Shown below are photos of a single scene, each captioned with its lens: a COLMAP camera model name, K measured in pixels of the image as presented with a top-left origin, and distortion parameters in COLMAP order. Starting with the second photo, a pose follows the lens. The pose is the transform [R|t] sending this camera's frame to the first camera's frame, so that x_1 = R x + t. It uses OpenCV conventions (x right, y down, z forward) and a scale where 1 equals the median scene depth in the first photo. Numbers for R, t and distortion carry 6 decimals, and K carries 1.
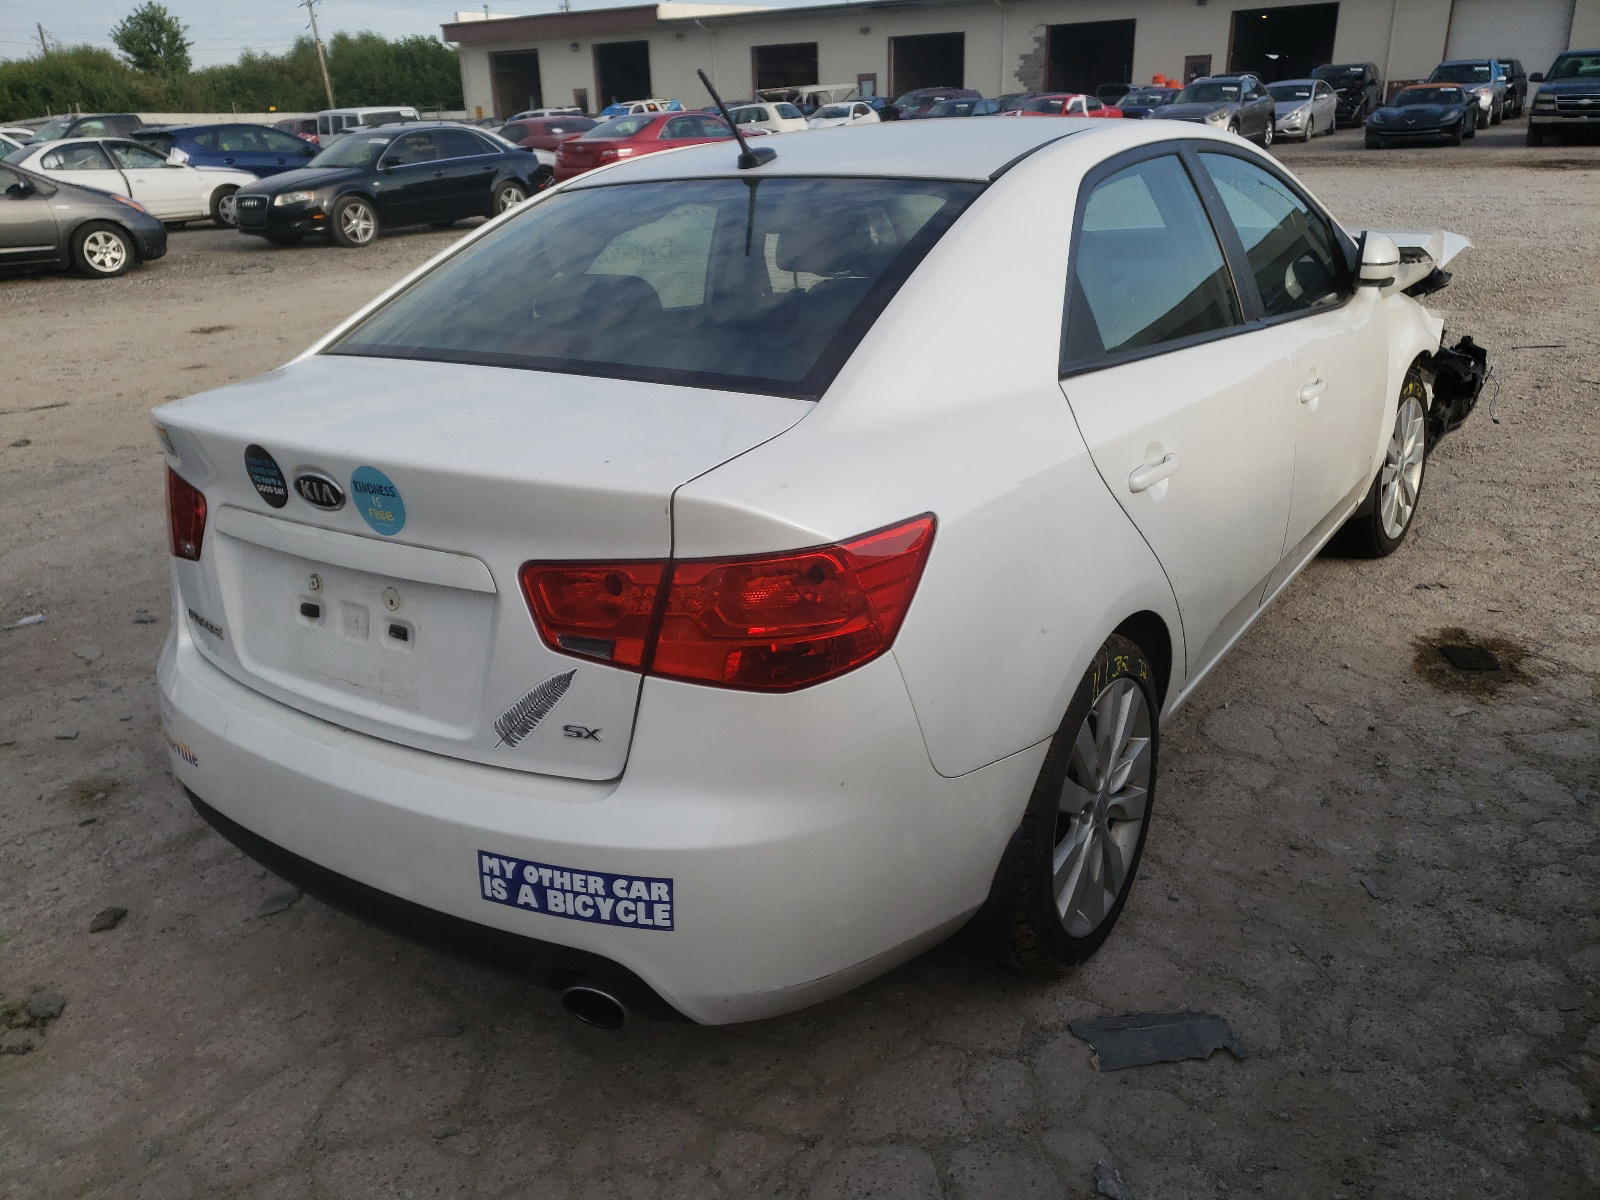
lens RADIAL K [[1218.7, 0, 798.2], [0, 1218.7, 621.8], [0, 0, 1]] dist [0.040592, -0.004013]
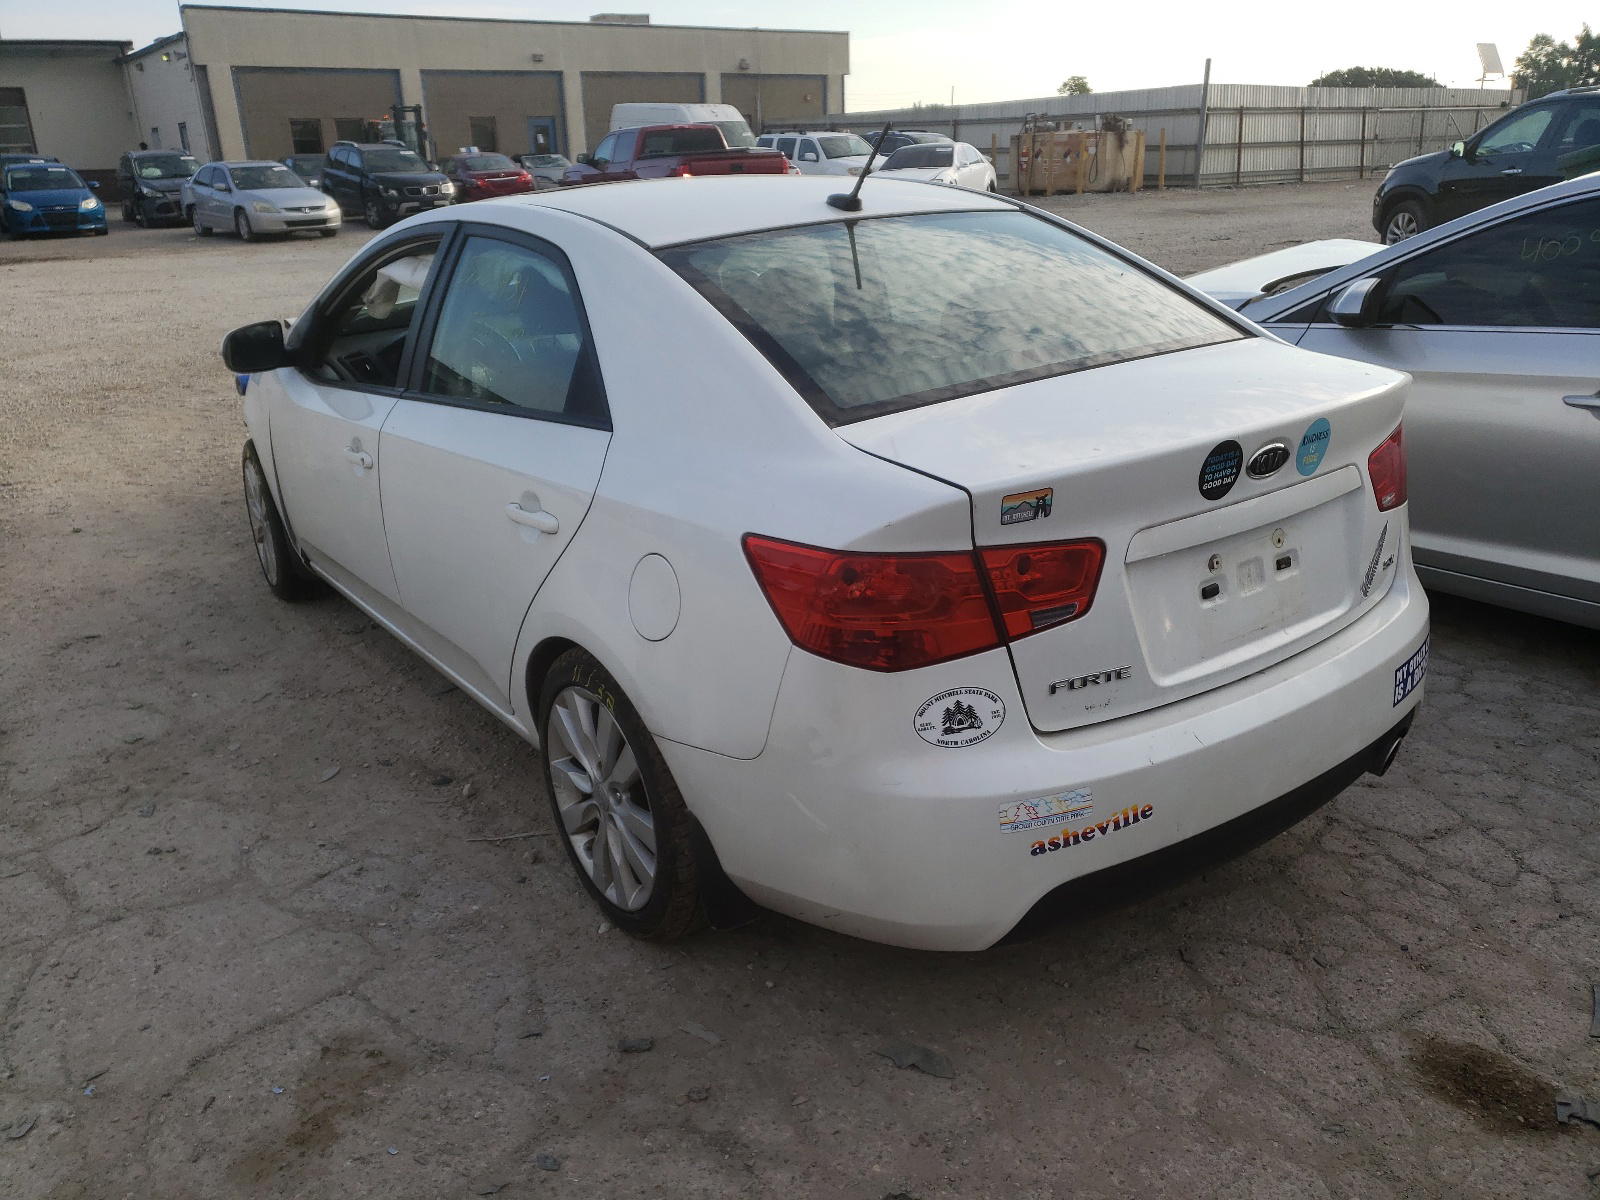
lens RADIAL K [[1218.7, 0, 798.2], [0, 1218.7, 621.8], [0, 0, 1]] dist [0.040592, -0.004013]
pose [[0.341221, -0.311100, 0.887009, -1.542908], [0.369739, 0.911998, 0.177631, -0.322684], [-0.864212, 0.267350, 0.426219, 0.892310]]
